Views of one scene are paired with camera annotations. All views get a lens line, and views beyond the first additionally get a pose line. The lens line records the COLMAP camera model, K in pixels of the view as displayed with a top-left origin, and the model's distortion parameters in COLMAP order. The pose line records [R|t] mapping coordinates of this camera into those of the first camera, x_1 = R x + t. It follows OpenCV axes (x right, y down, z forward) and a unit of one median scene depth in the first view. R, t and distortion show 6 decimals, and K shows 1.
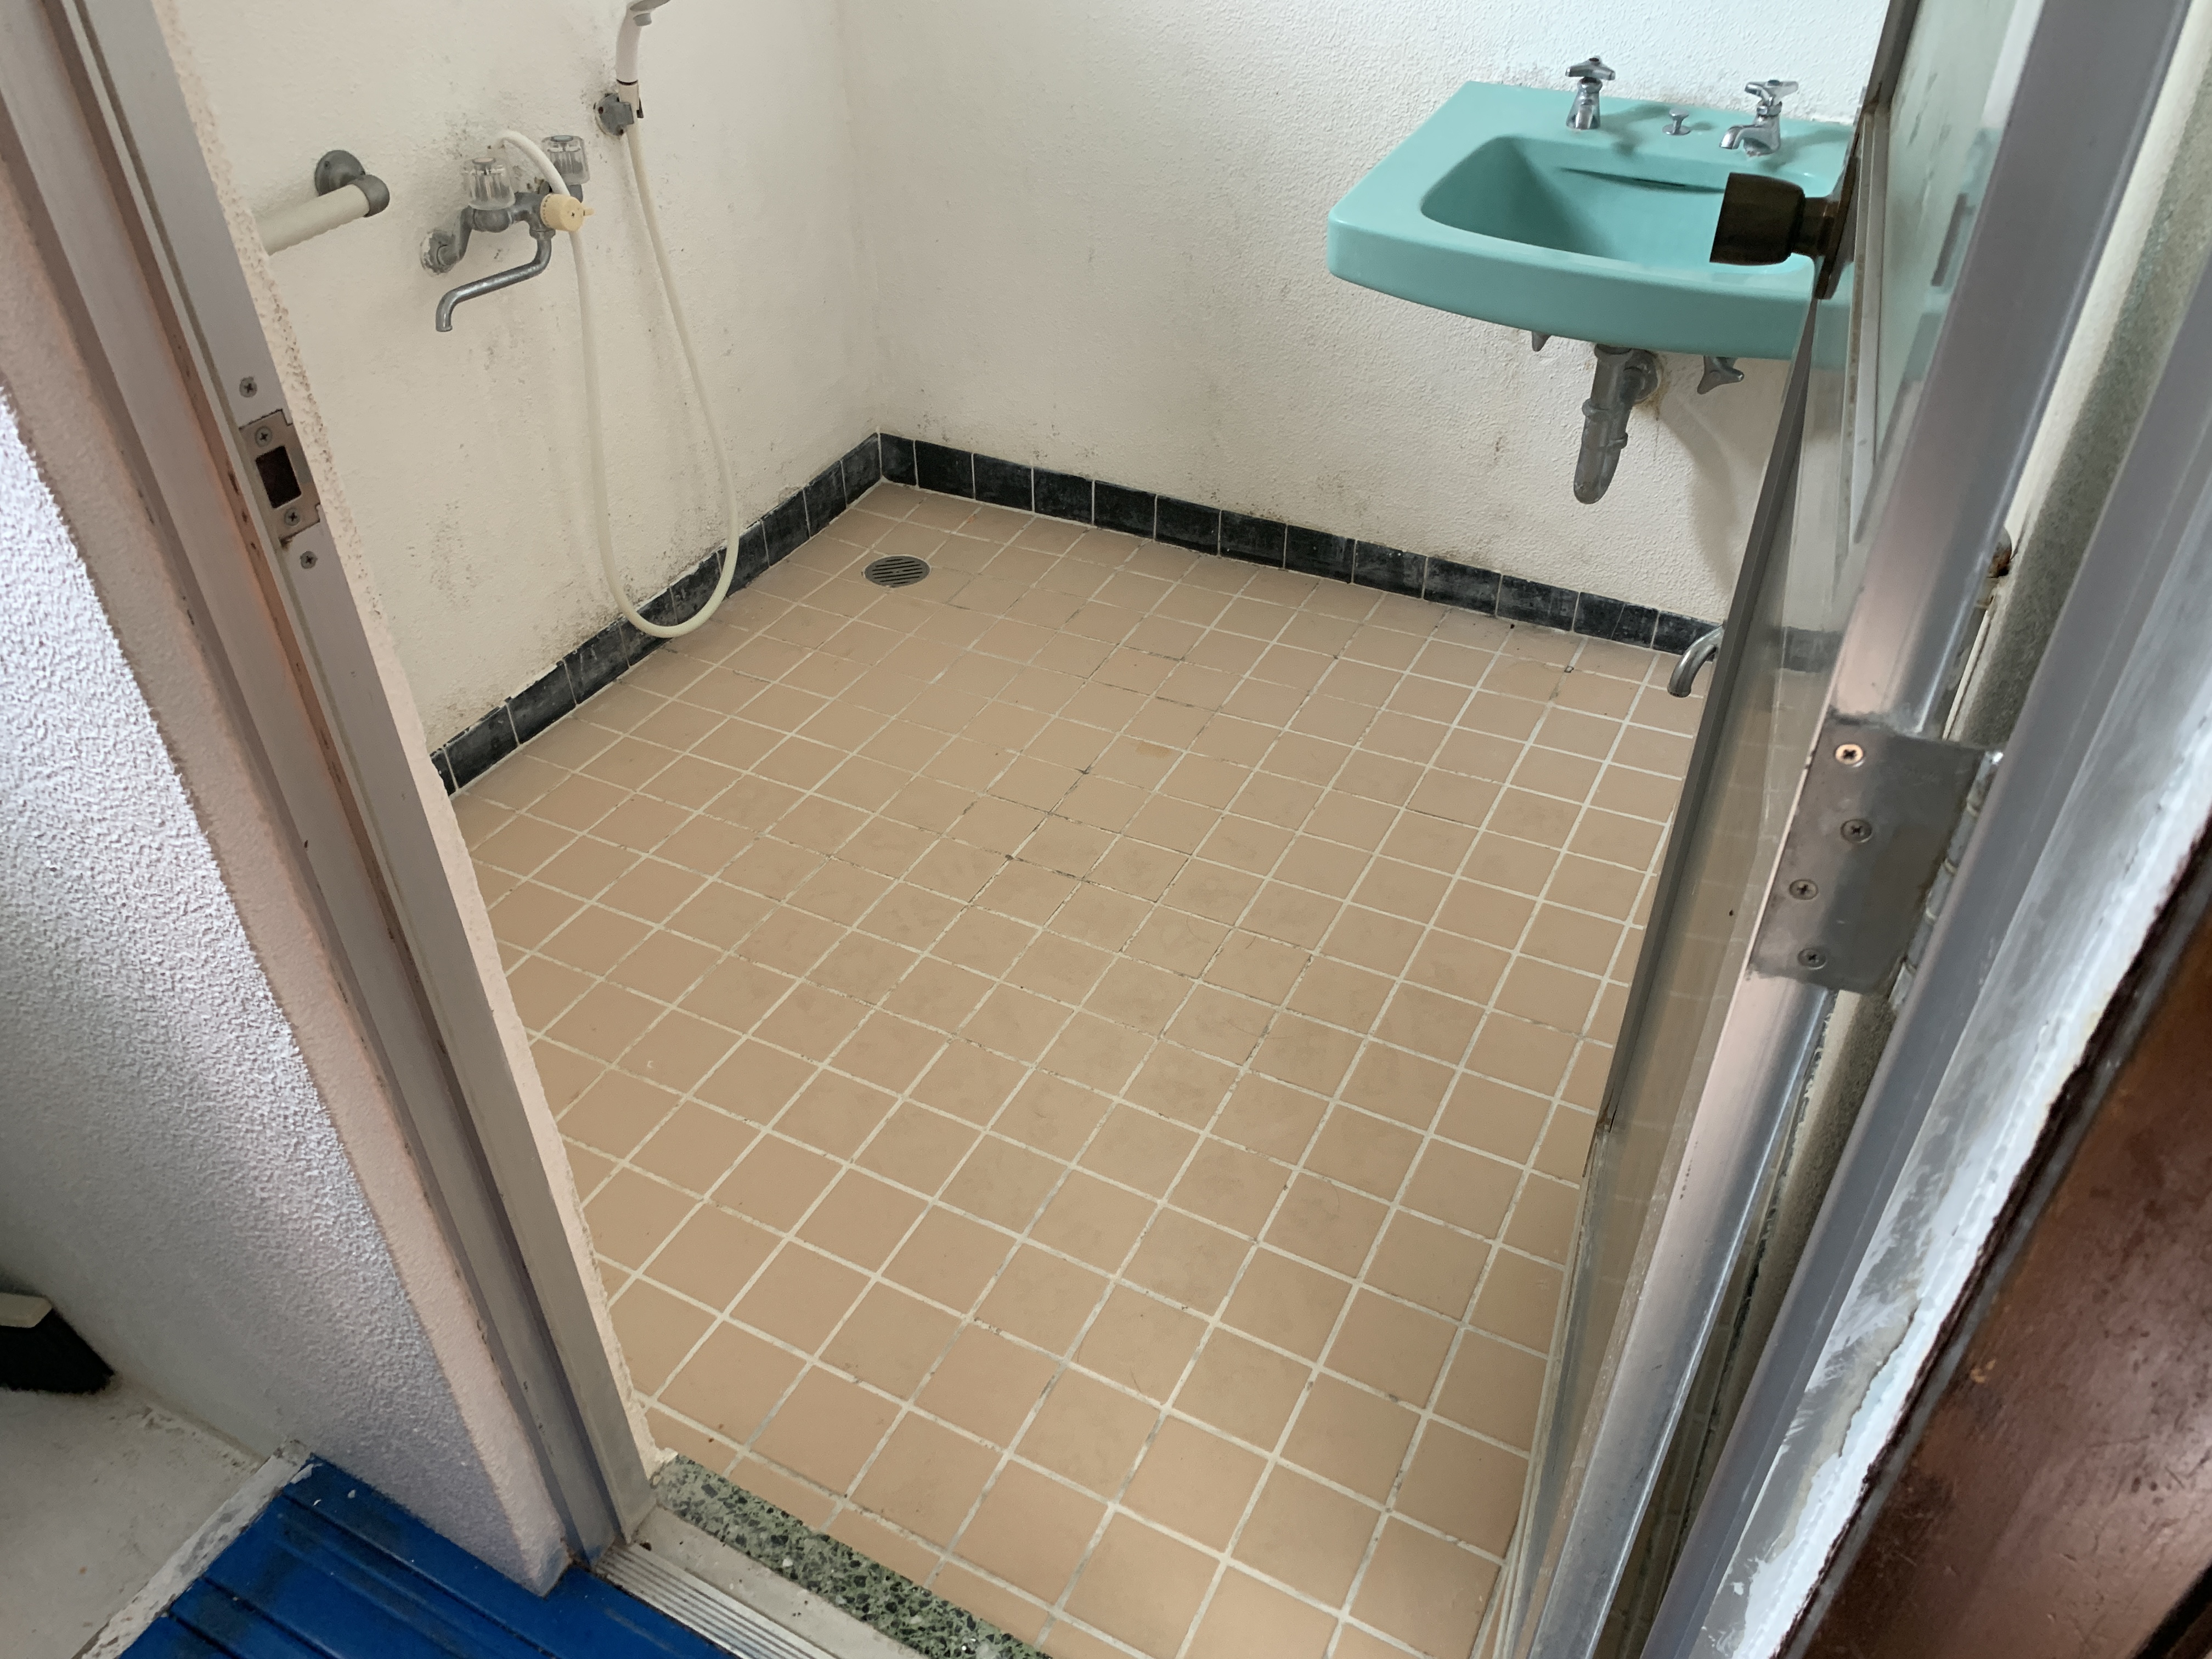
lens RADIAL K [[1682.7, 0, 1093.0], [0, 1682.7, 833.6], [0, 0, 1]] dist [0.021022, -0.018463]
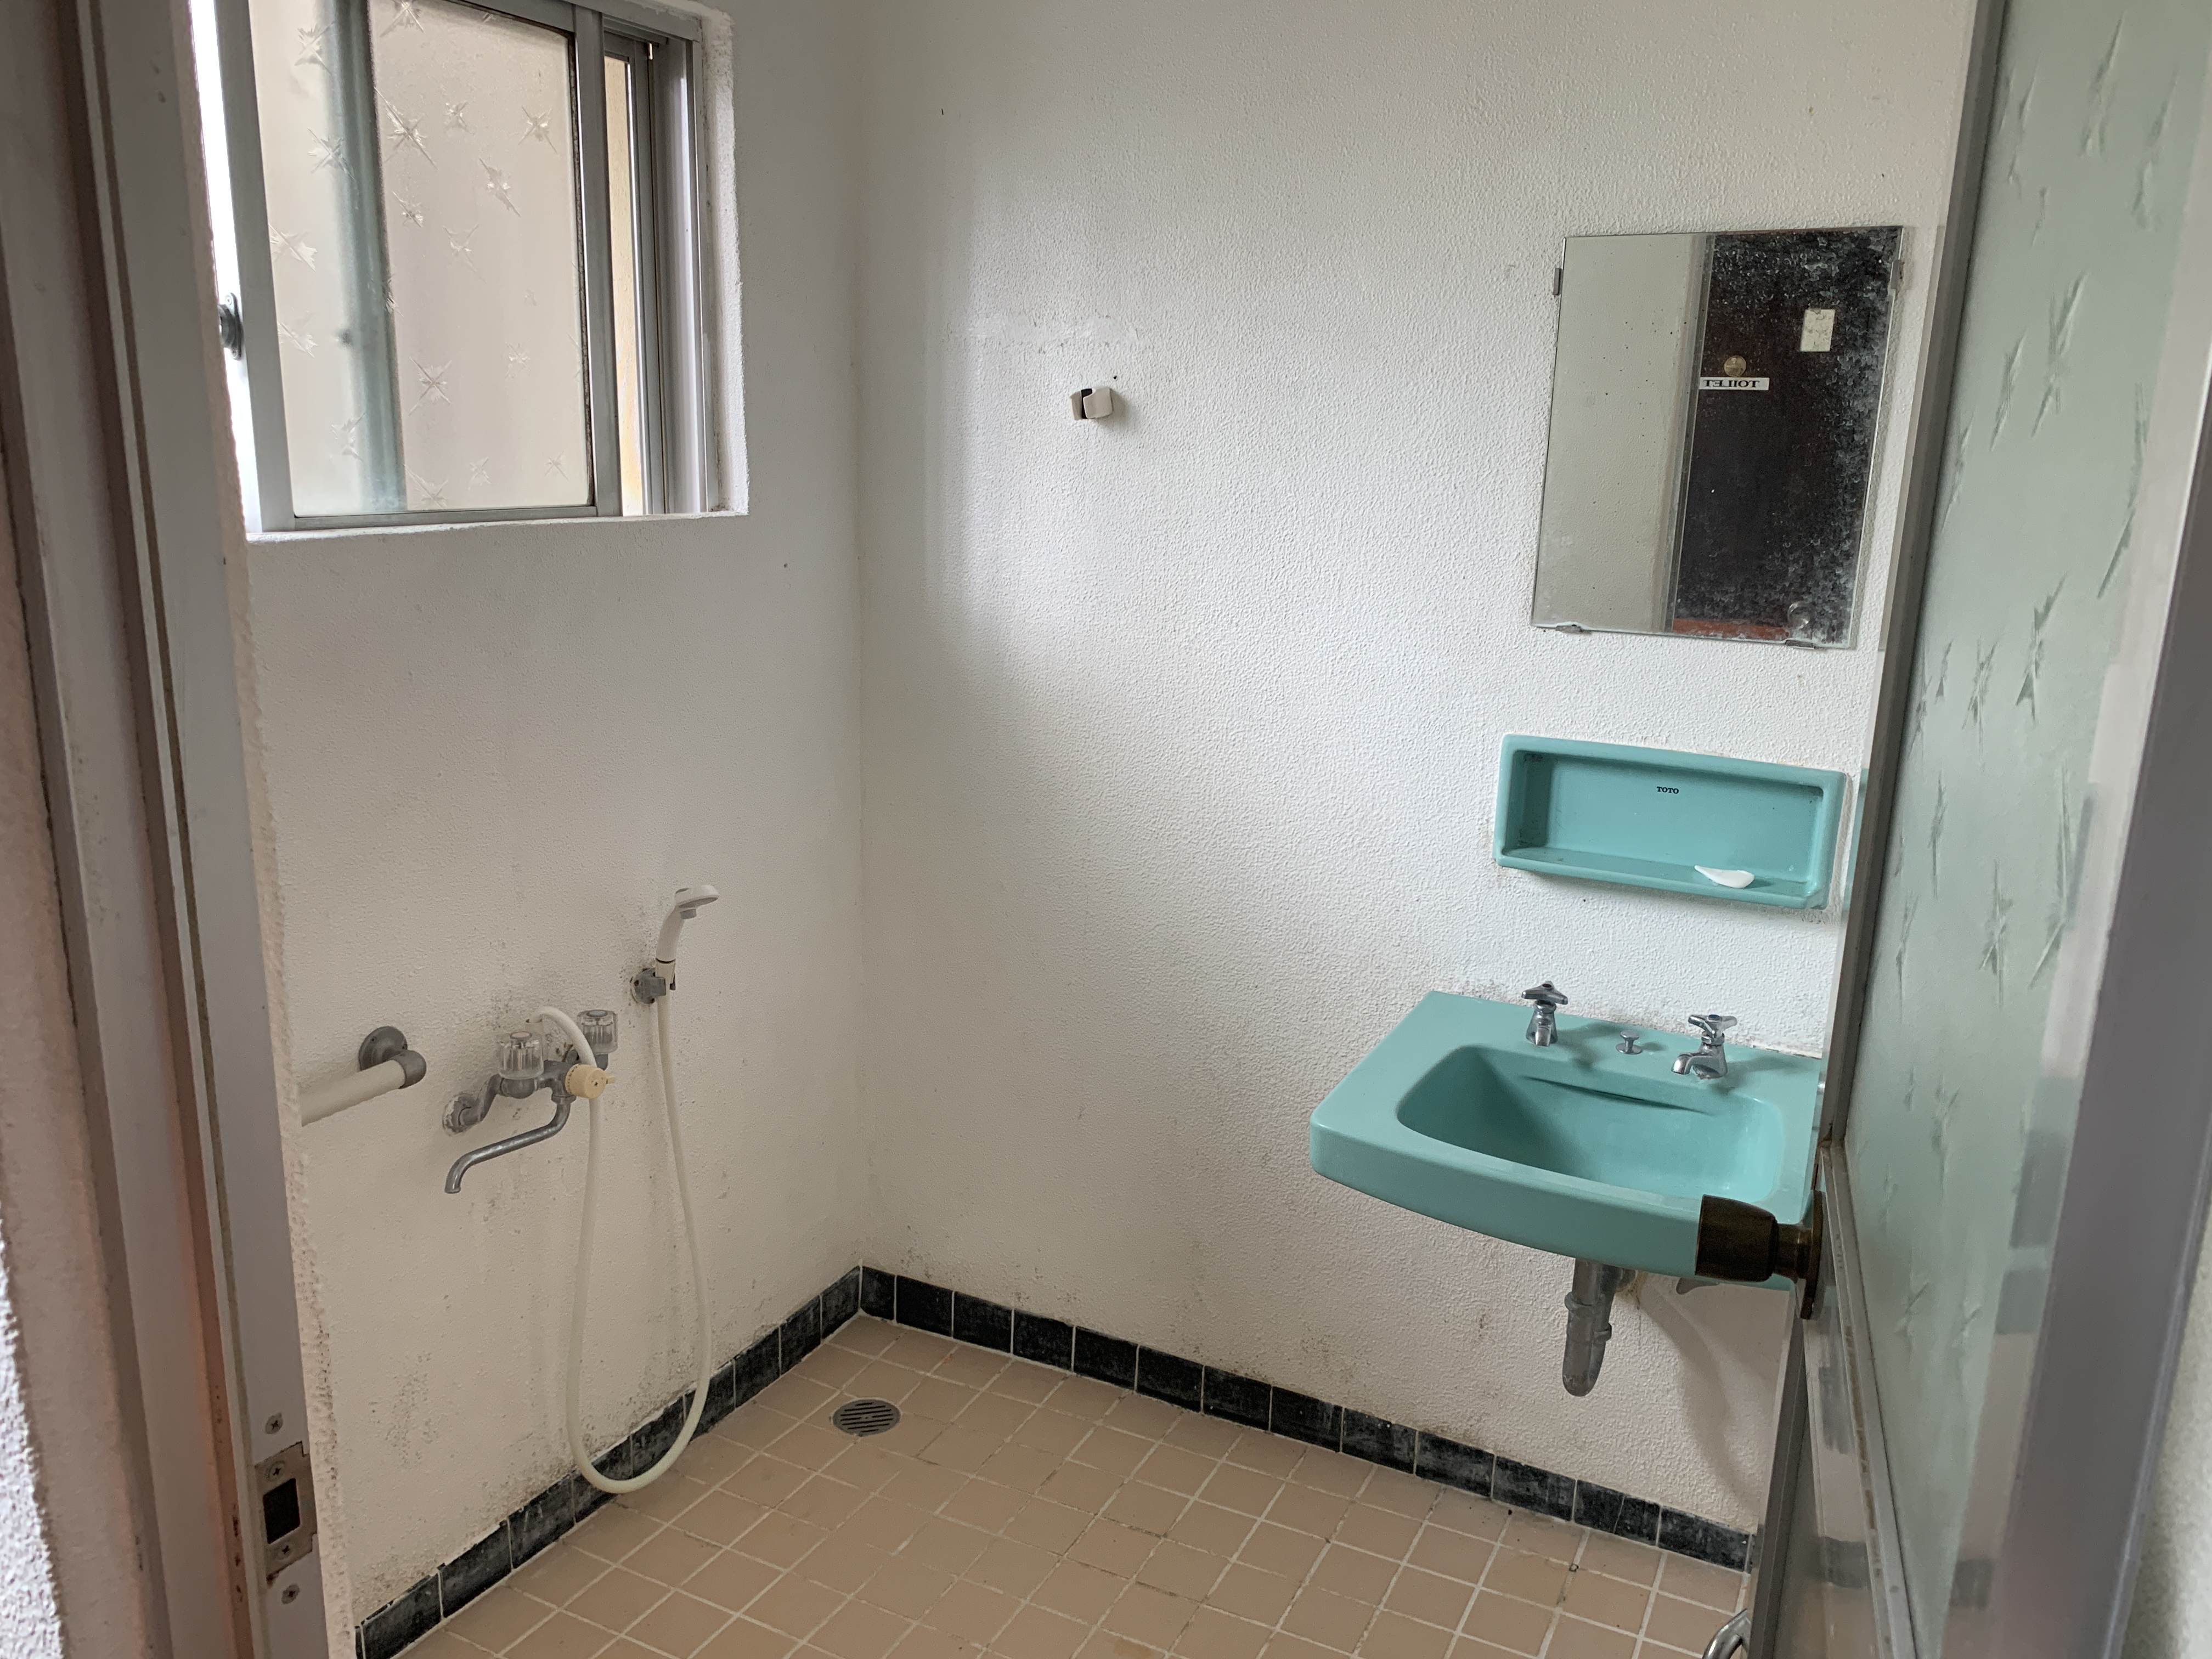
lens RADIAL K [[1682.7, 0, 1087.7], [0, 1682.7, 829.9], [0, 0, 1]] dist [0.021022, -0.018463]
pose [[0.999229, 0.038138, 0.009273, -0.017534], [-0.030552, 0.904117, -0.426191, -0.074633], [-0.024638, 0.425580, 0.904586, -0.030747]]
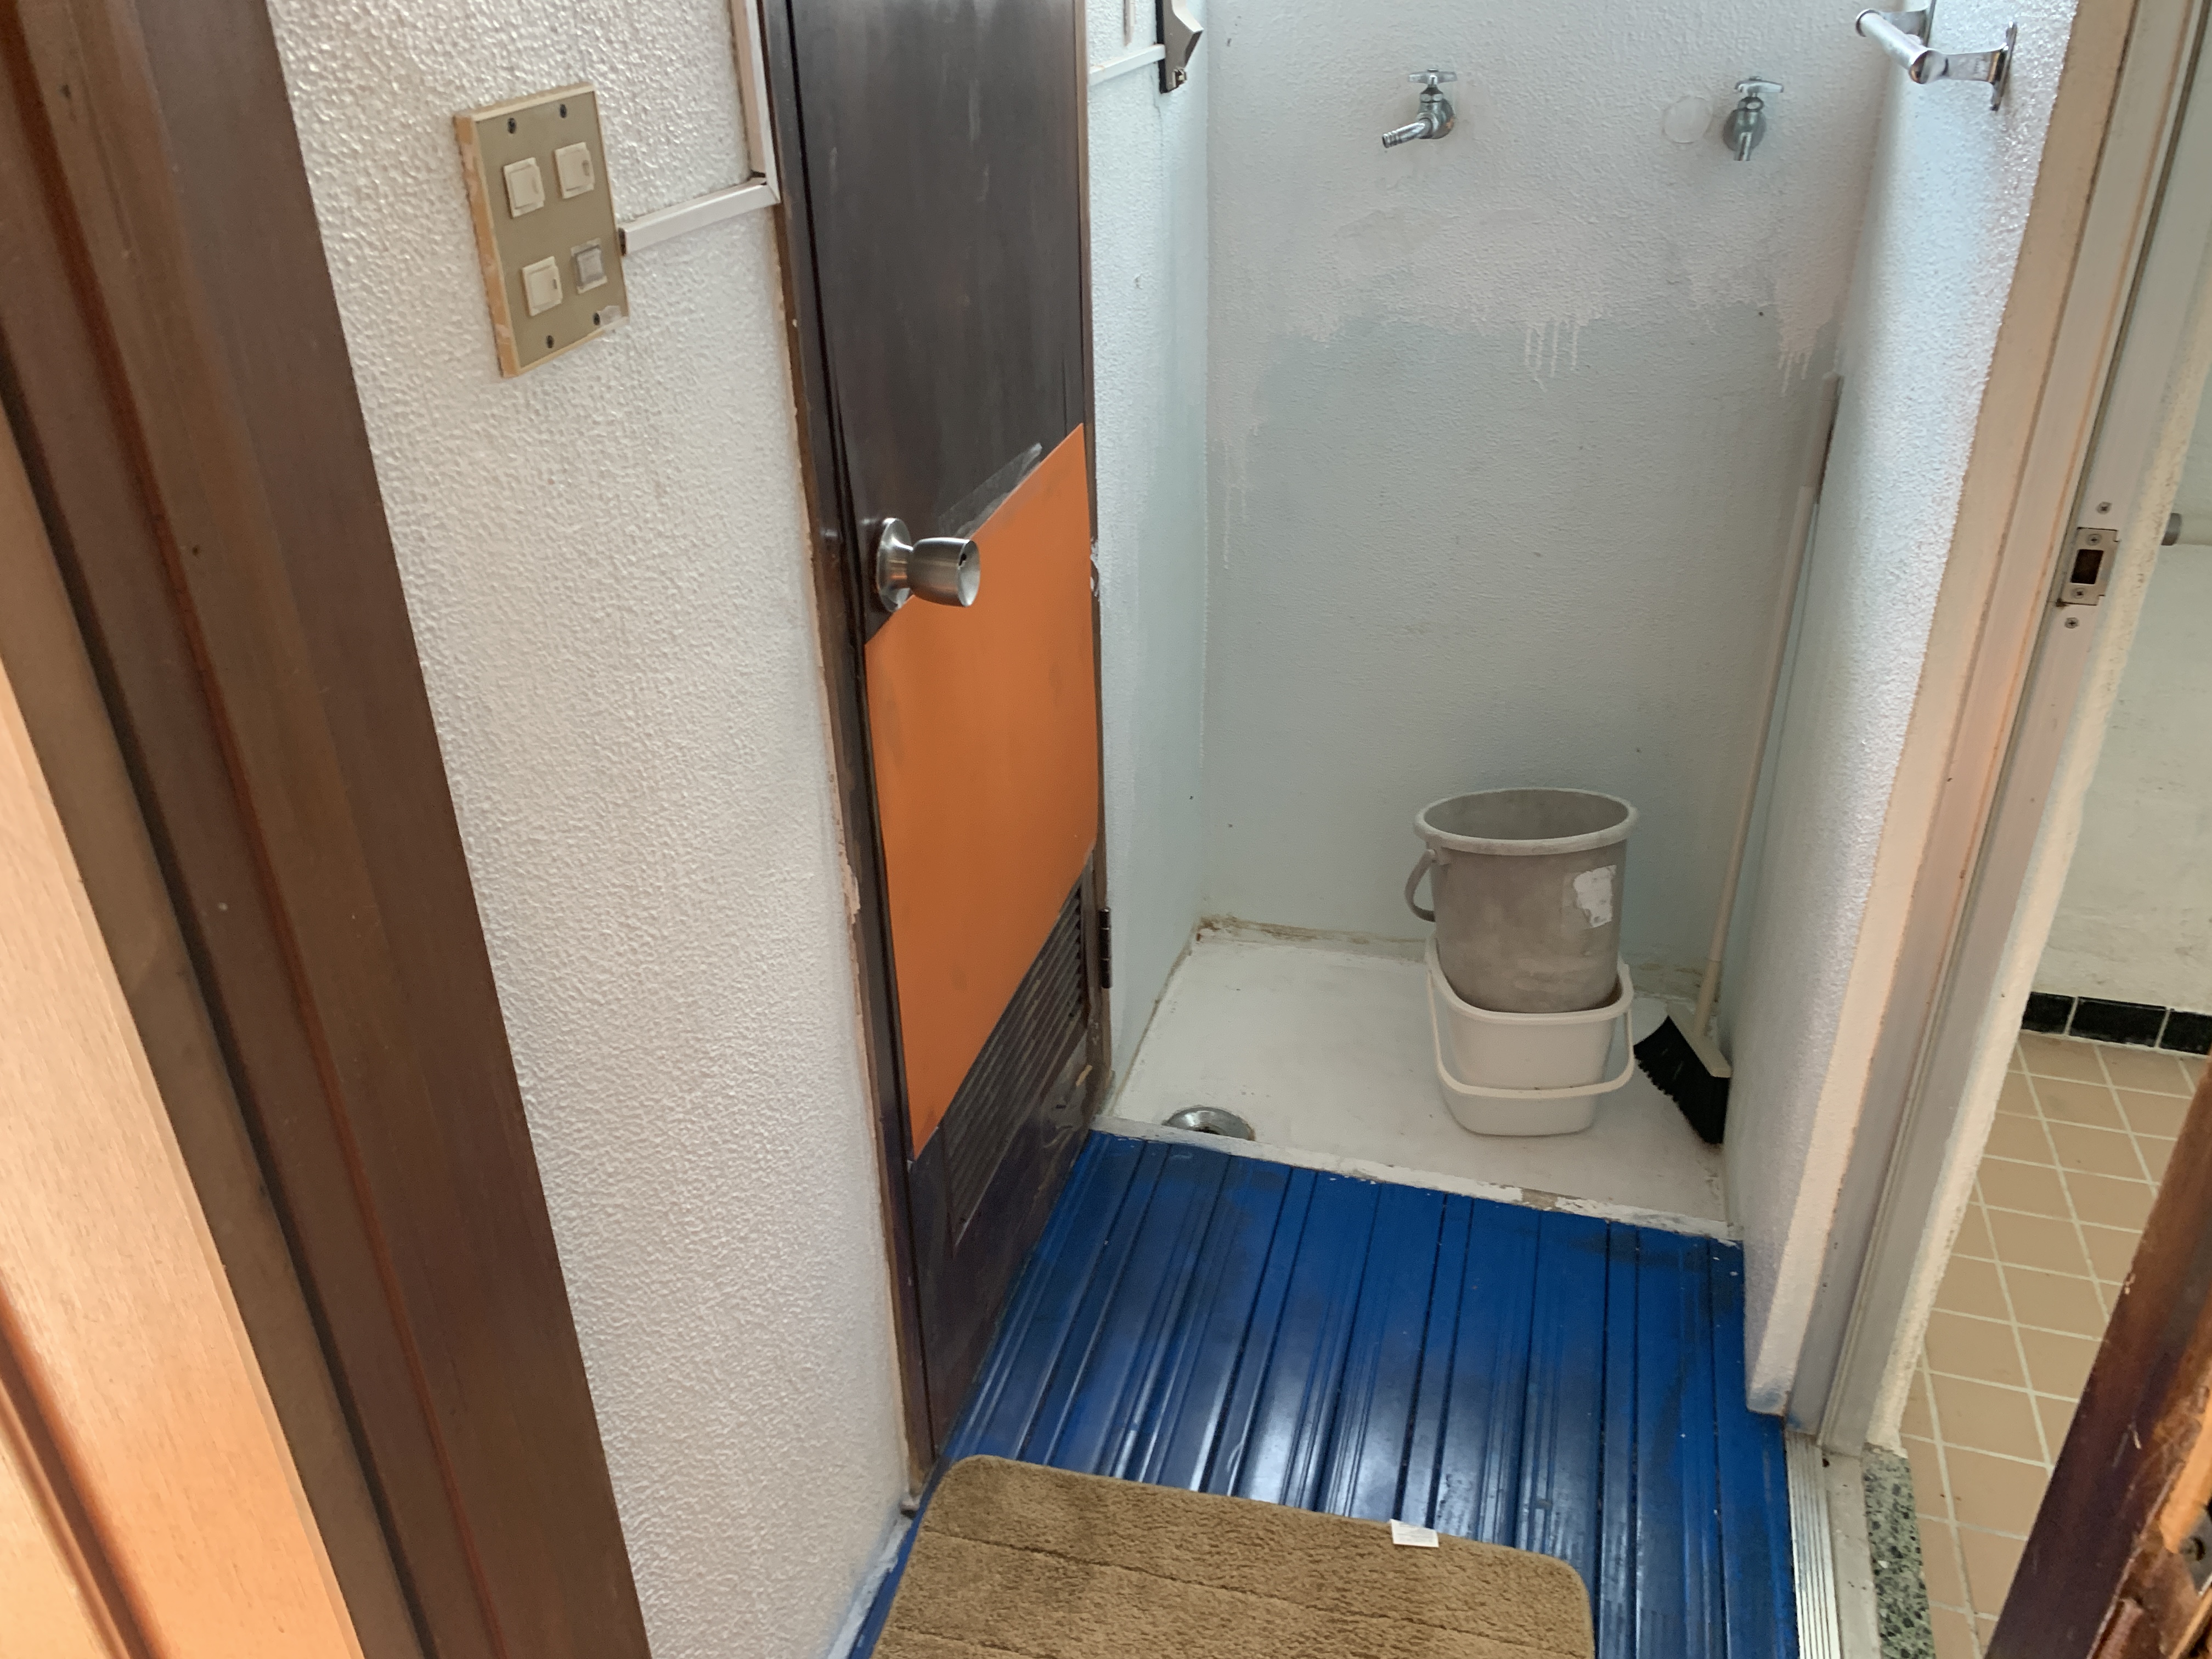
lens RADIAL K [[1682.7, 0, 1101.7], [0, 1682.7, 833.9], [0, 0, 1]] dist [0.021022, -0.018463]
pose [[0.198967, 0.471864, -0.858928, 0.360749], [-0.600339, 0.751436, 0.273745, 0.042081], [0.774600, 0.461182, 0.432790, -0.120516]]
